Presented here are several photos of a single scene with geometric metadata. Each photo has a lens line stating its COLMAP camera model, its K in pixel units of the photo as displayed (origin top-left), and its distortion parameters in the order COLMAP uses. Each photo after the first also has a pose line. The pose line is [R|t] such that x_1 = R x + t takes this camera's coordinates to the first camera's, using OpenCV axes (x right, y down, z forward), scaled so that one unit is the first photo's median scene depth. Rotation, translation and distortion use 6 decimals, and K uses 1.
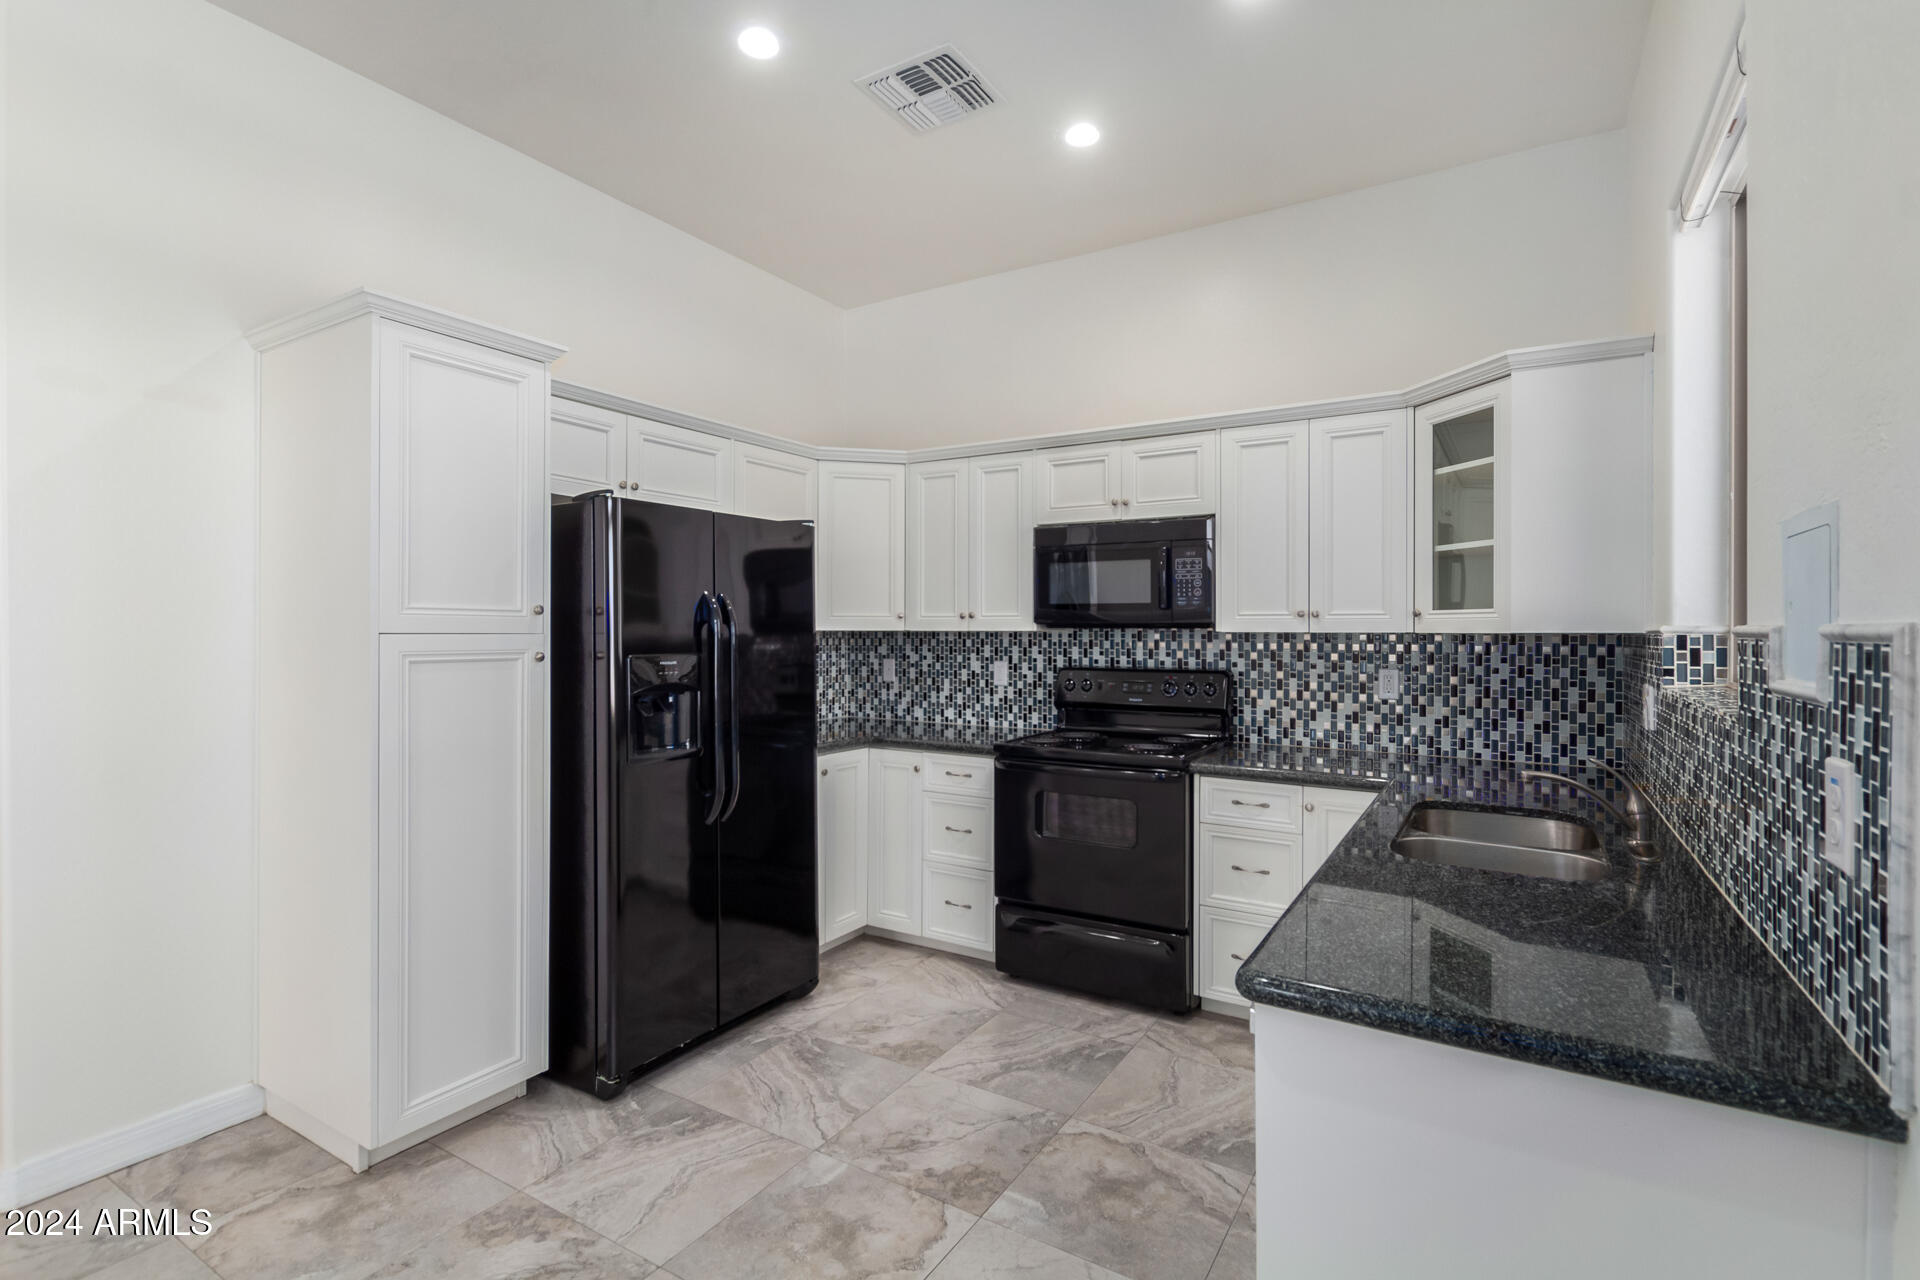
lens RADIAL K [[886.3, 0, 965.8], [0, 886.3, 632.1], [0, 0, 1]] dist [0.006112, -0.002892]
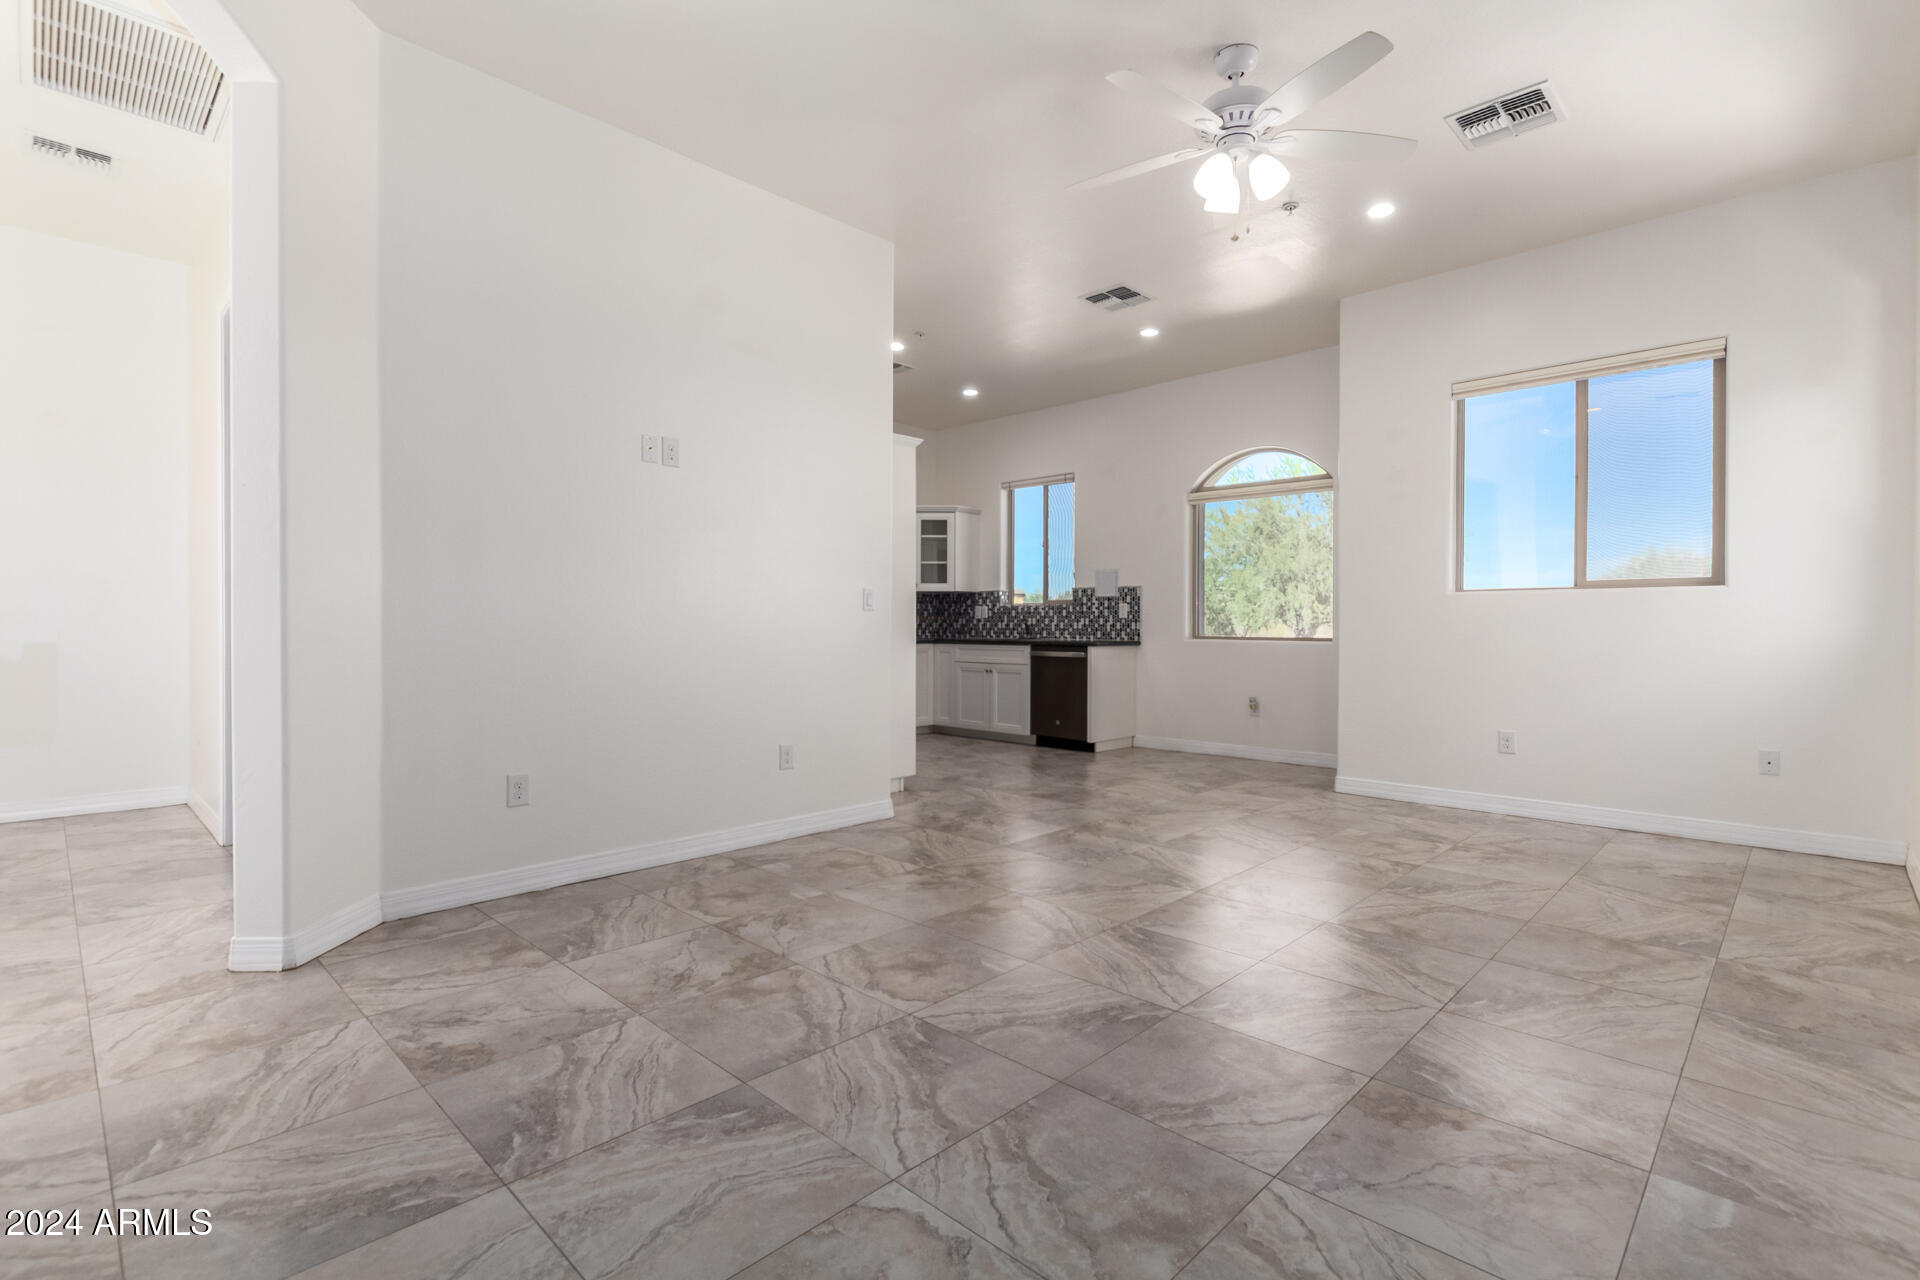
lens RADIAL K [[886.3, 0, 964.3], [0, 886.3, 634.4], [0, 0, 1]] dist [0.006112, -0.002892]
pose [[0.219734, -0.016501, 0.975420, -2.221662], [0.000387, 0.999858, 0.016828, 0.091399], [-0.975560, -0.003320, 0.219709, 0.212977]]
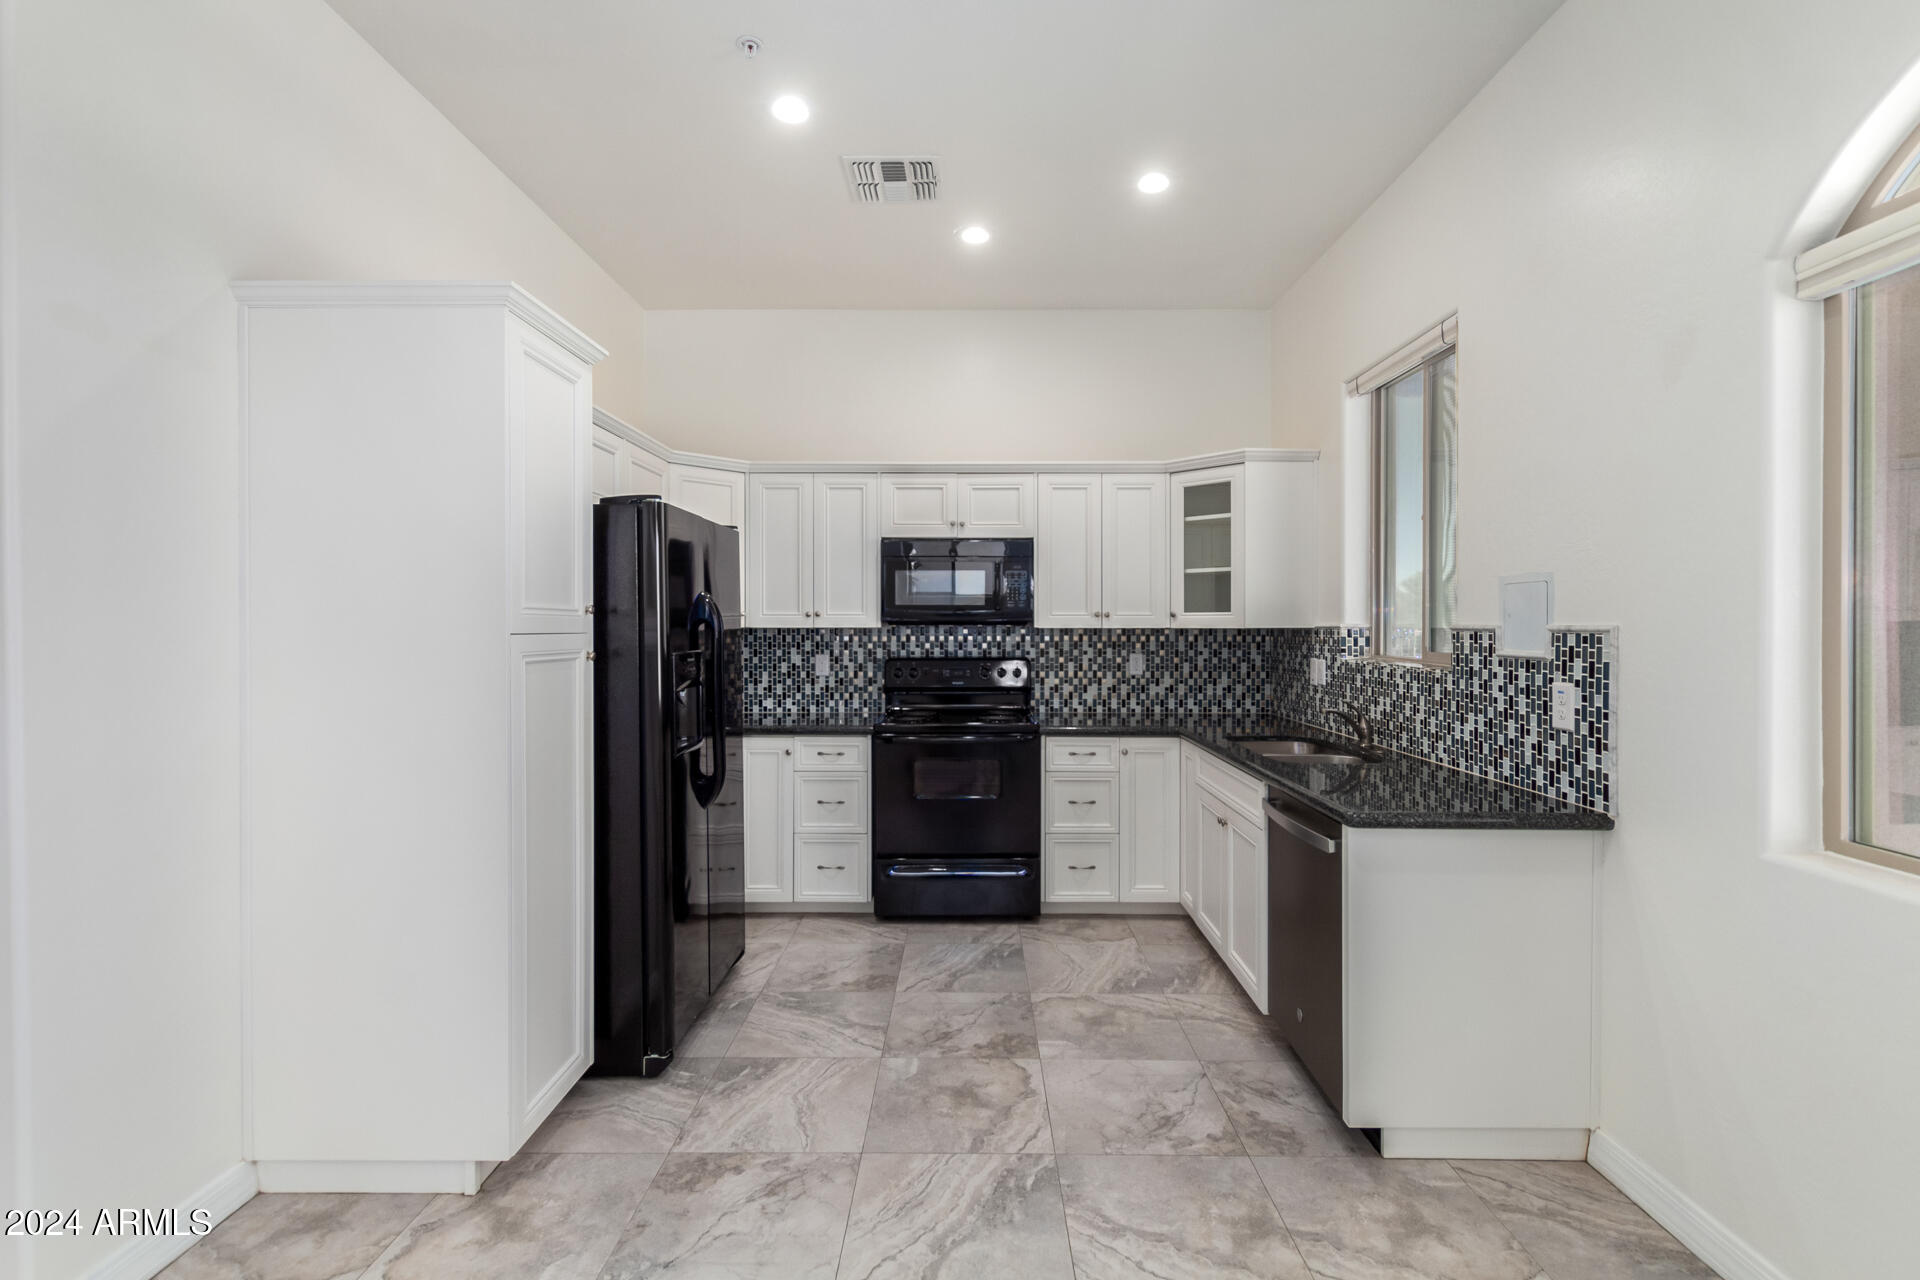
lens RADIAL K [[886.3, 0, 941.4], [0, 886.3, 631.8], [0, 0, 1]] dist [0.006112, -0.002892]
pose [[0.860698, -0.007356, 0.509063, -0.556334], [0.003901, 0.999962, 0.007854, -0.005720], [-0.509101, -0.004774, 0.860693, -0.064440]]
